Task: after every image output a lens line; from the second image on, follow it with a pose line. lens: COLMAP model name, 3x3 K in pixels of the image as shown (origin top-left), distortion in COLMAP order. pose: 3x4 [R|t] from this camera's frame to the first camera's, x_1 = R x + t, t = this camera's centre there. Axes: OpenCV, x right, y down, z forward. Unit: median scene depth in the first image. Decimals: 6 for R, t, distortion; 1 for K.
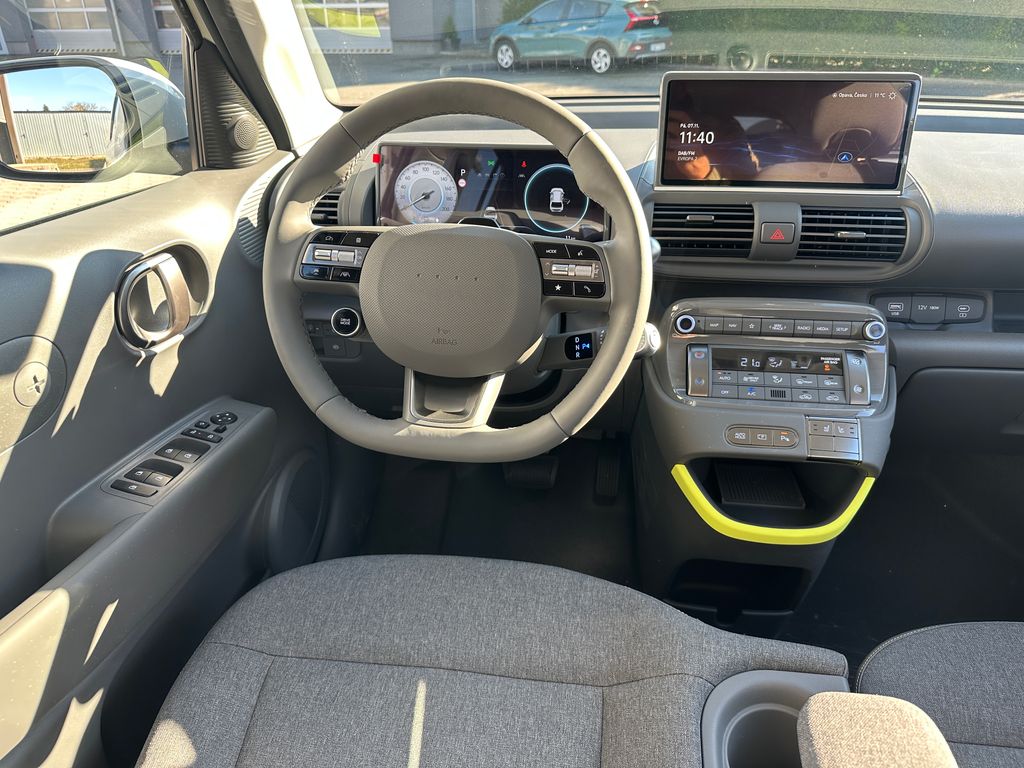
lens RADIAL K [[716.0, 0, 524.3], [0, 716.0, 369.3], [0, 0, 1]] dist [0.031356, -0.051057]
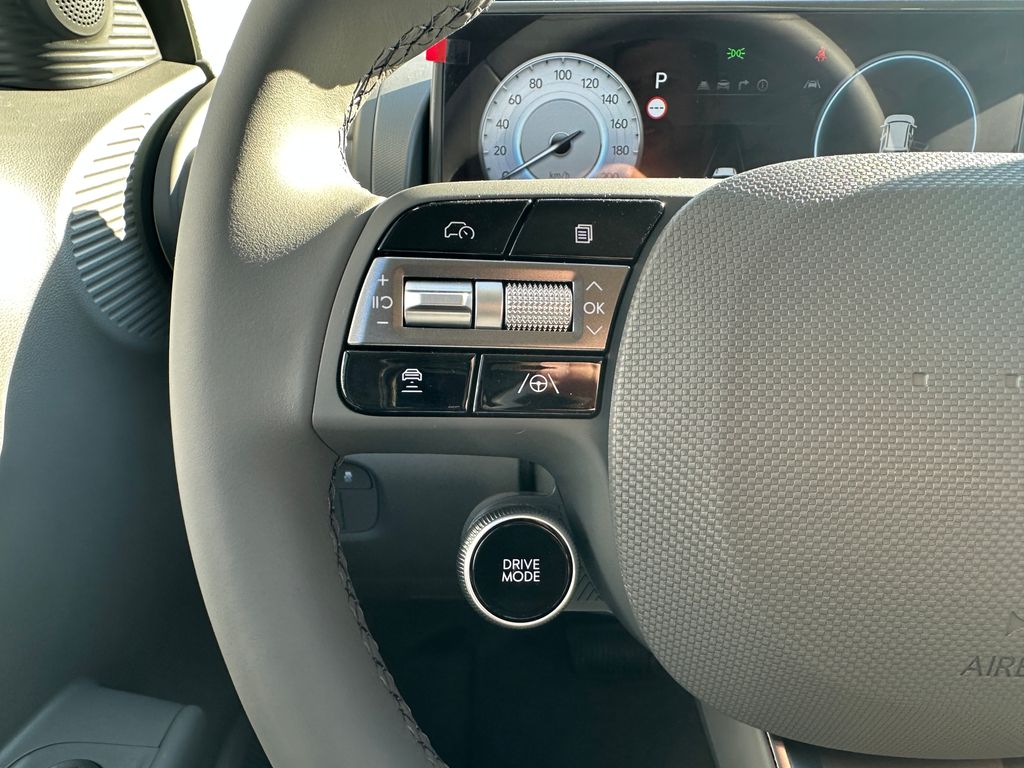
lens RADIAL K [[716.0, 0, 466.1], [0, 716.0, 432.3], [0, 0, 1]] dist [0.031356, -0.051057]
pose [[0.995164, -0.054380, 0.081798, -0.257691], [0.052304, 0.998258, 0.027309, -0.109805], [-0.083140, -0.022899, 0.996275, 0.679987]]
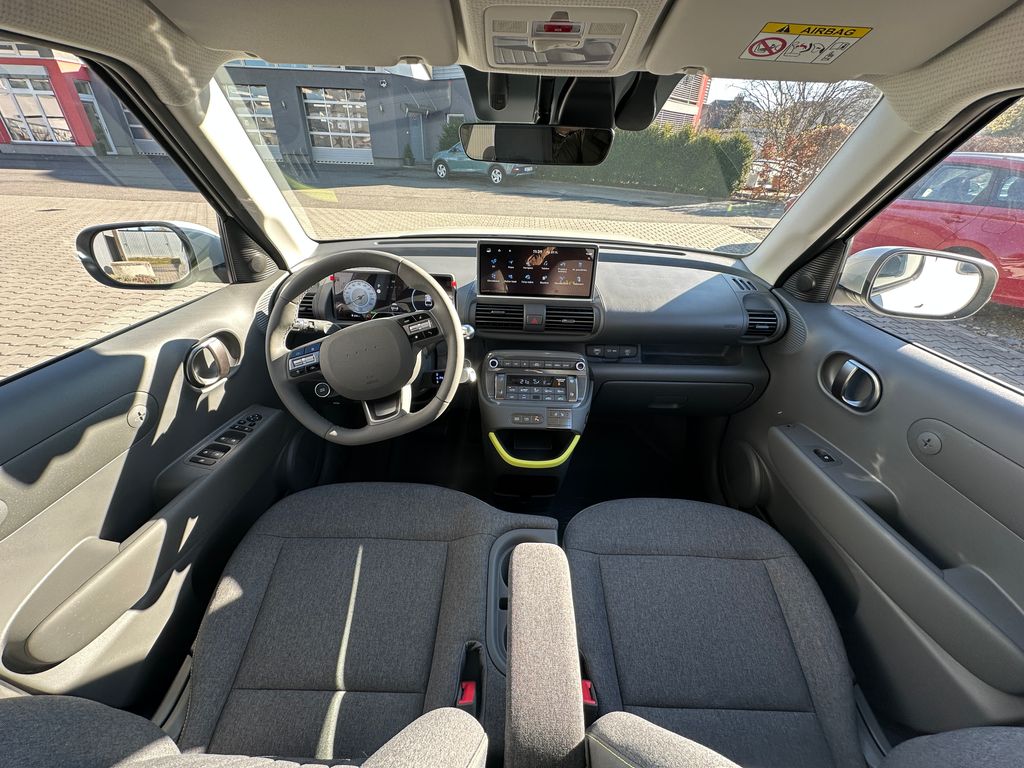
lens RADIAL K [[404.0, 0, 514.7], [0, 404.0, 378.2], [0, 0, 1]] dist [-0.002518, 0.001522]
pose [[0.991082, -0.026890, 0.130509, 0.140213], [0.017851, 0.997391, 0.069940, -0.106119], [-0.132049, -0.066987, 0.988977, -0.156245]]
